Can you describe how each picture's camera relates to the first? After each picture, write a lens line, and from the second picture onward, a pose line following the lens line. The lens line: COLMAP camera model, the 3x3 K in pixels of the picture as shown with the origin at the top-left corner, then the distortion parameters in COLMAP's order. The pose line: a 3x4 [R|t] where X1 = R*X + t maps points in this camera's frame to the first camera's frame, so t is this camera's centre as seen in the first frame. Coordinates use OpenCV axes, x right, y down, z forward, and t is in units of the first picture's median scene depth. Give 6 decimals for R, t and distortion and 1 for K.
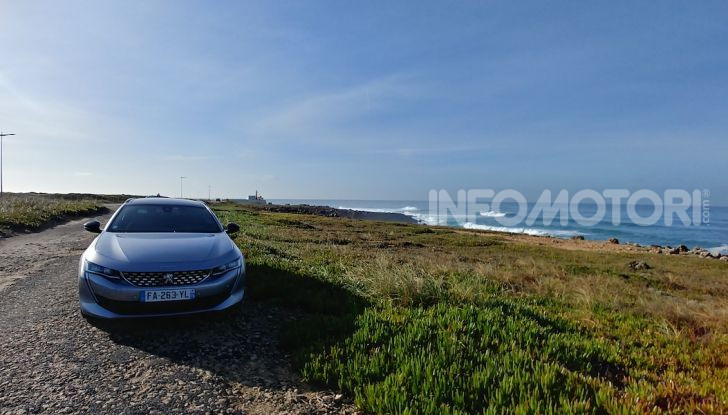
lens RADIAL K [[369.7, 0, 360.0], [0, 369.7, 218.6], [0, 0, 1]] dist [-0.080114, -0.000003]
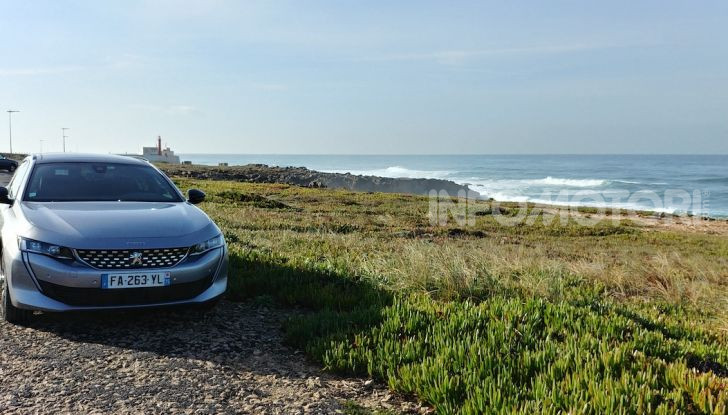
lens RADIAL K [[728.1, 0, 363.3], [0, 728.1, 211.9], [0, 0, 1]] dist [0.135215, -0.420277]
pose [[0.999947, -0.009017, -0.004999, -0.044240], [0.009152, 0.999572, 0.027800, 0.029003], [0.004746, -0.027845, 0.999601, -0.541353]]
